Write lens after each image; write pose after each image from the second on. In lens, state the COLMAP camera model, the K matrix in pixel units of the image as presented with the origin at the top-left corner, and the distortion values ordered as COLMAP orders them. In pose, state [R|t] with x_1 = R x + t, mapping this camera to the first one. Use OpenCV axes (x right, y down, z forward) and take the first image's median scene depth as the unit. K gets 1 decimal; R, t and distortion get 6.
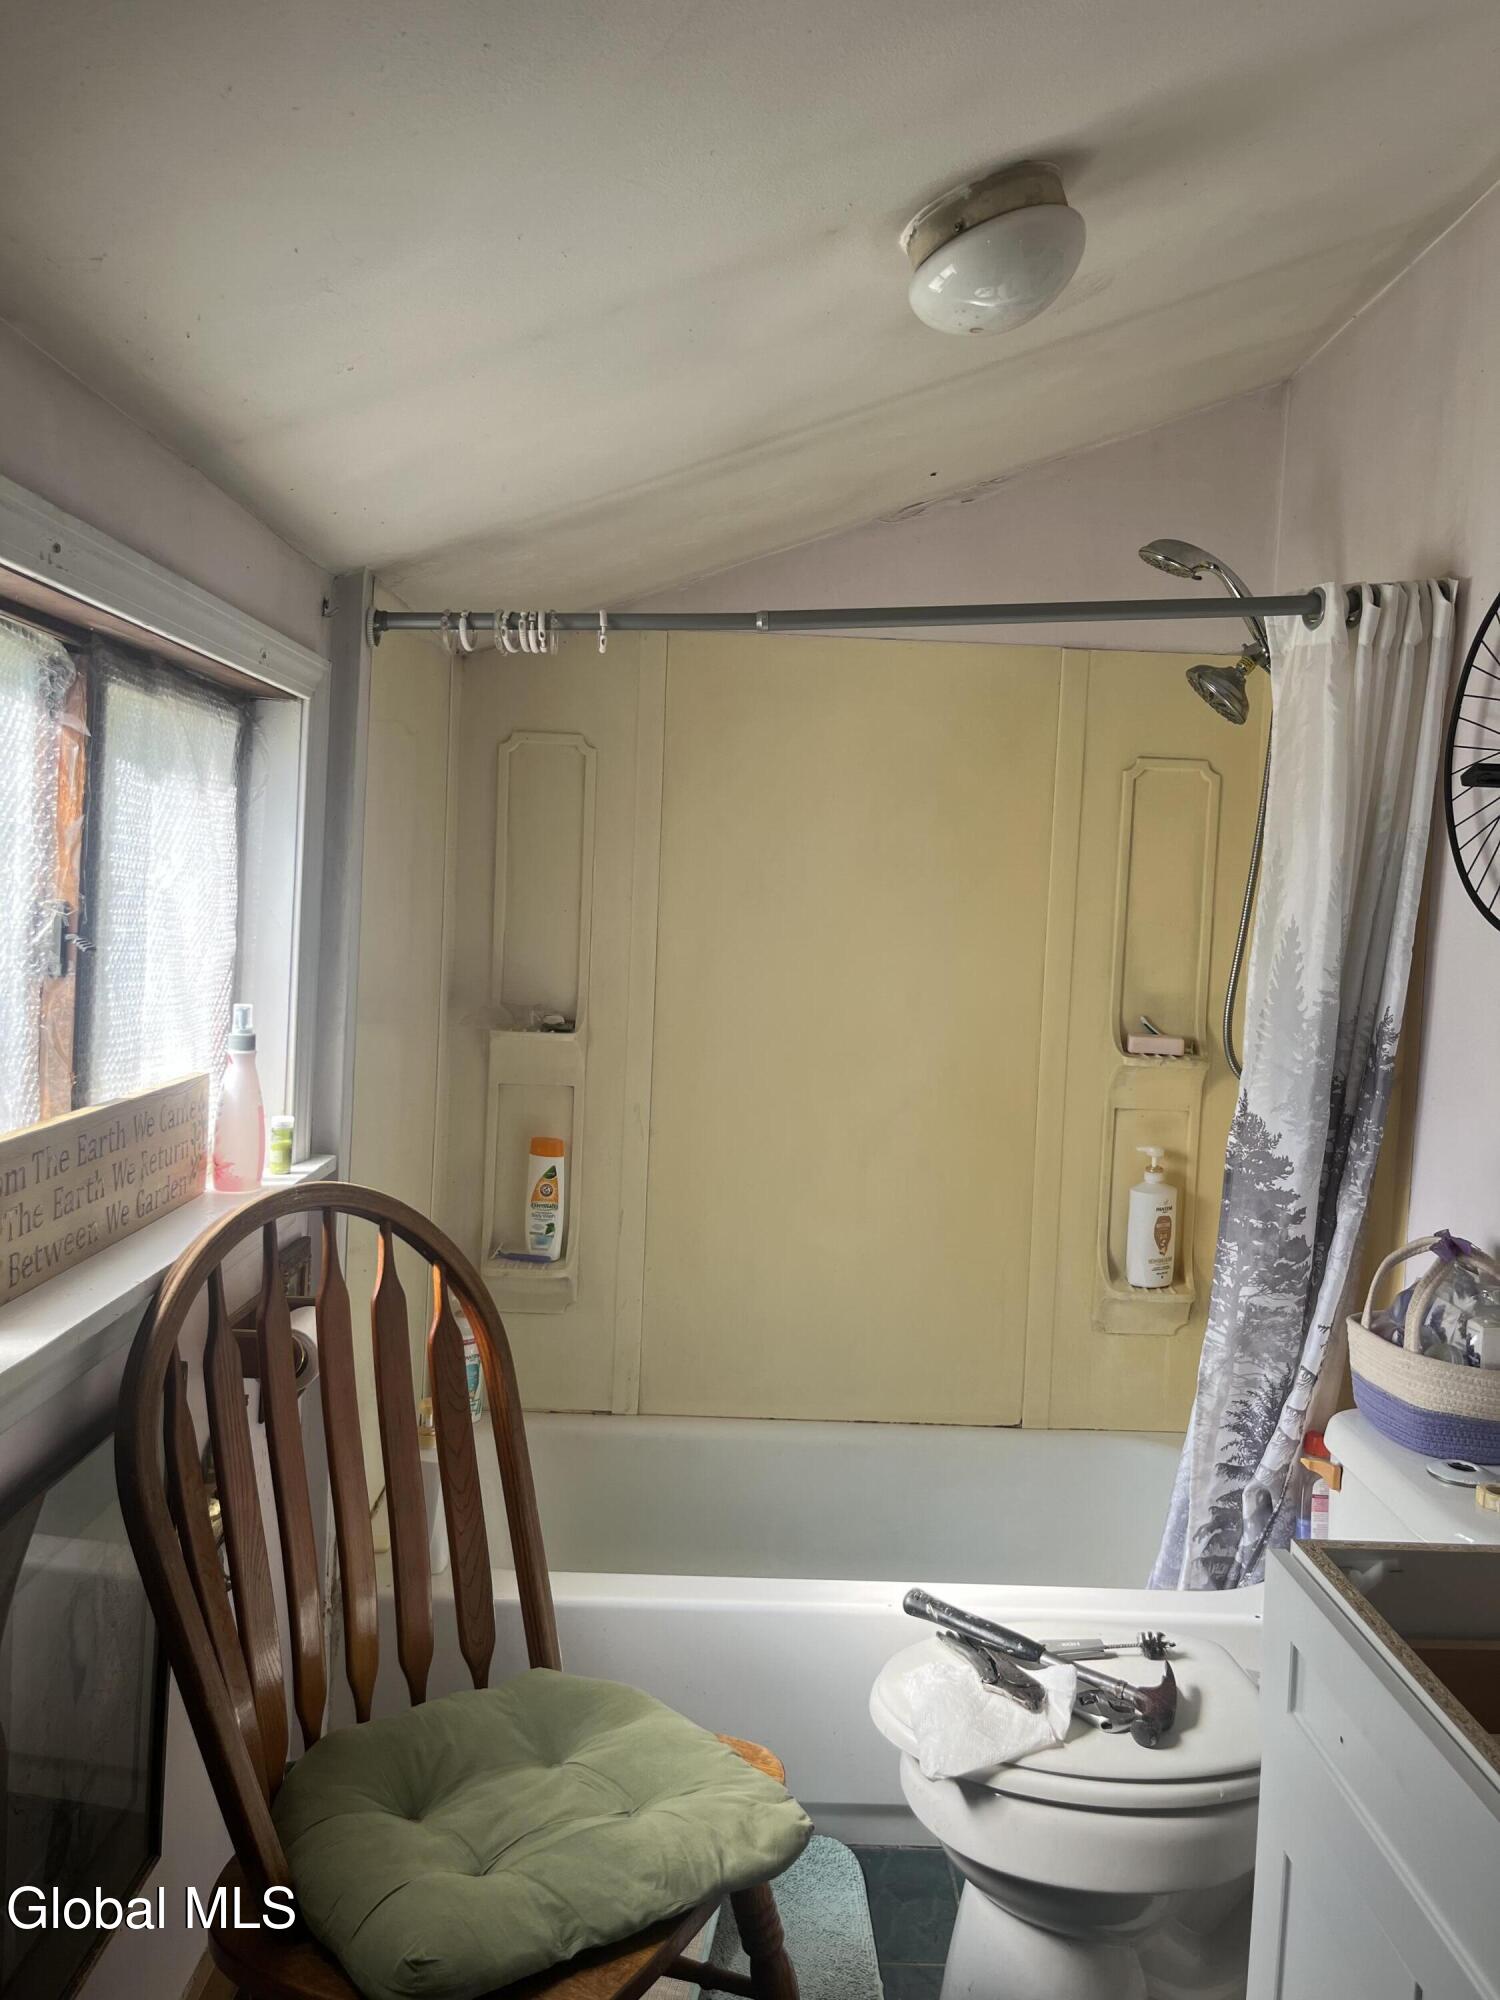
lens RADIAL K [[1508.1, 0, 781.6], [0, 1508.1, 1010.2], [0, 0, 1]] dist [0.057648, -0.082392]
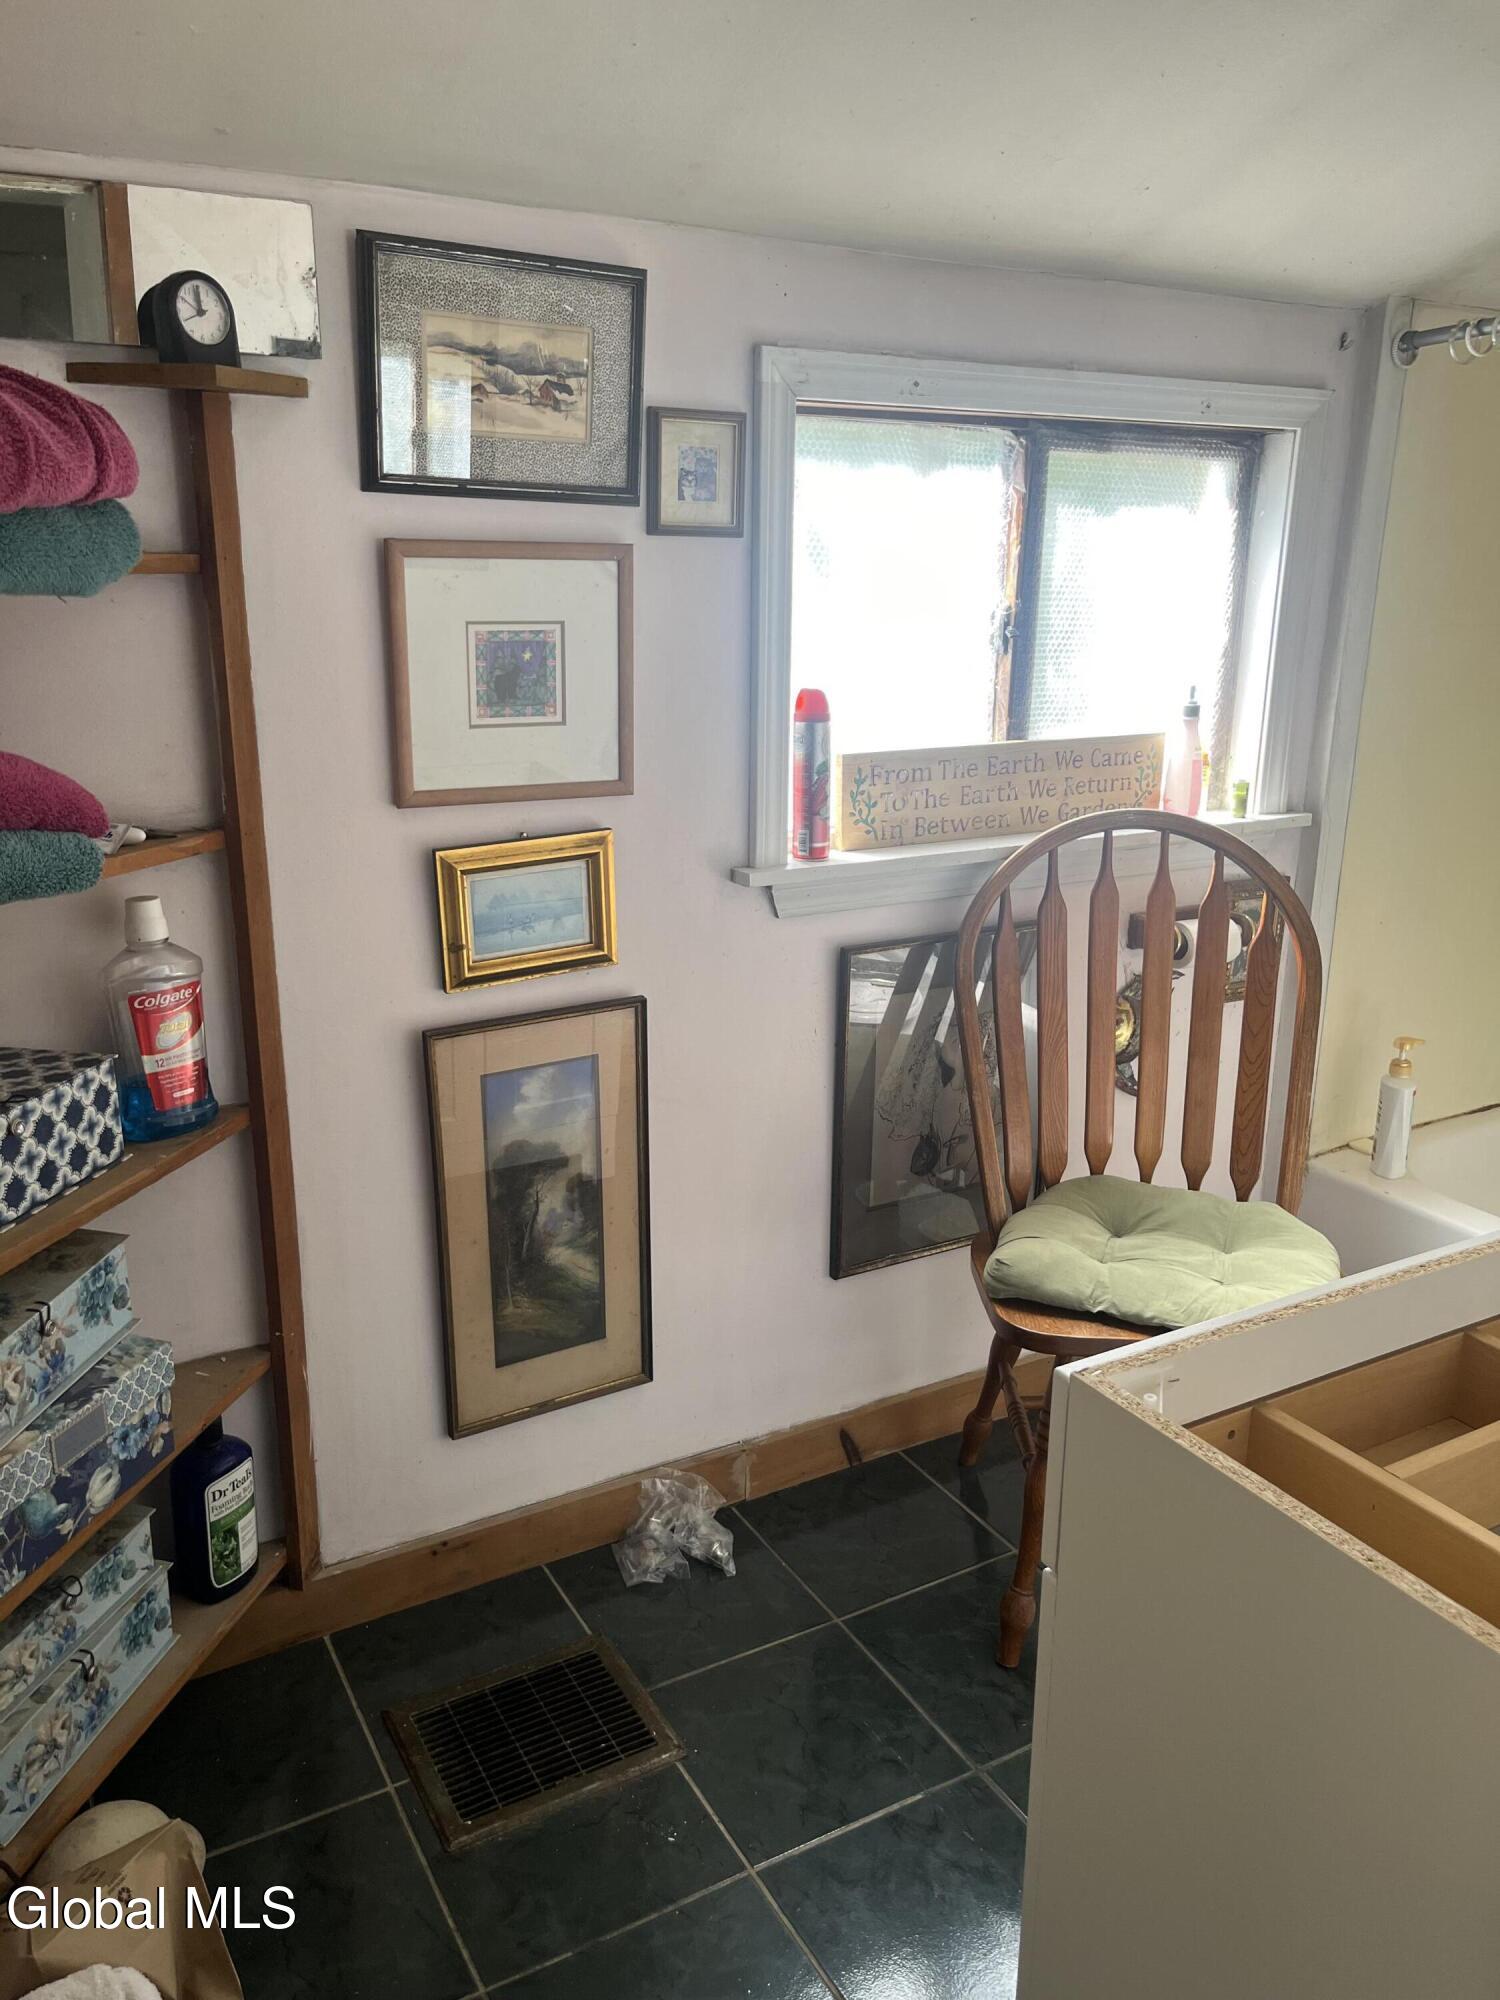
lens RADIAL K [[1508.1, 0, 781.6], [0, 1508.1, 1010.2], [0, 0, 1]] dist [0.057648, -0.082392]
pose [[0.477291, 0.182833, -0.859515, 0.785622], [-0.036829, 0.981418, 0.188313, 0.048677], [0.877973, -0.058225, 0.475156, 0.028724]]
